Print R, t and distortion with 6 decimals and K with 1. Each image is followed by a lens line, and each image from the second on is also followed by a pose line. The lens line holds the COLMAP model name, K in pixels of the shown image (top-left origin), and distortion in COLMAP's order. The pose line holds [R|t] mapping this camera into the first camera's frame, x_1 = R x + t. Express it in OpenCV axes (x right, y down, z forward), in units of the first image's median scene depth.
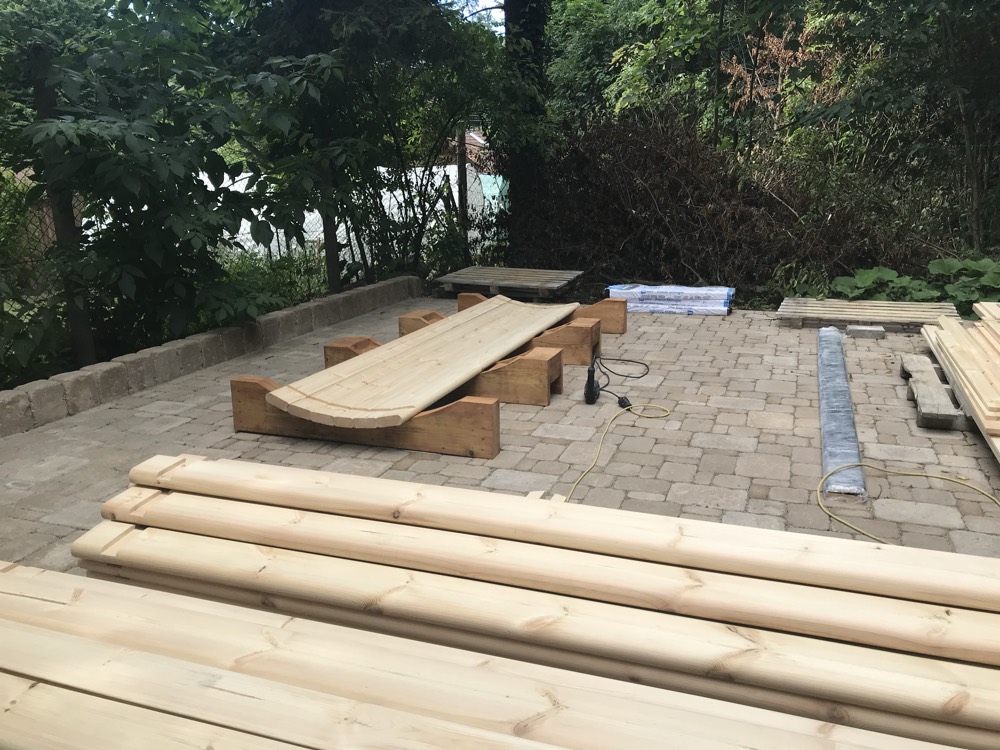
lens RADIAL K [[815.5, 0, 497.8], [0, 815.5, 372.7], [0, 0, 1]] dist [0.048435, -0.066997]
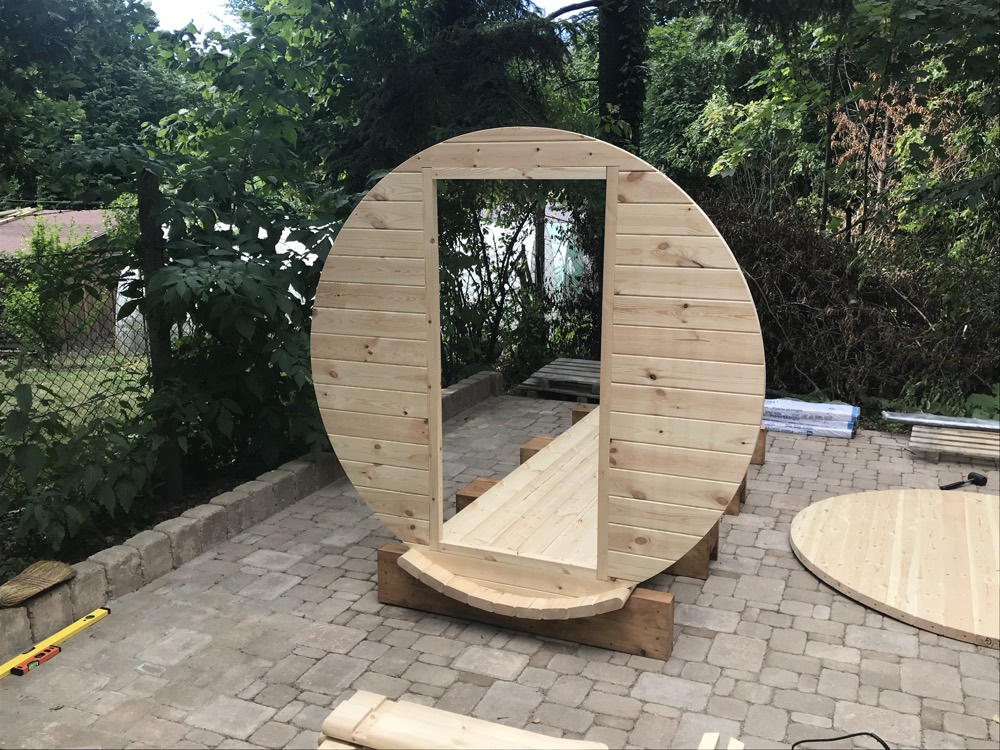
lens RADIAL K [[936.5, 0, 496.7], [0, 936.5, 372.7], [0, 0, 1]] dist [-0.000458, 0.012871]
pose [[0.998698, 0.025789, -0.044007, -0.102735], [-0.027517, 0.998856, -0.039114, -0.140634], [0.042948, 0.040274, 0.998265, -0.078840]]
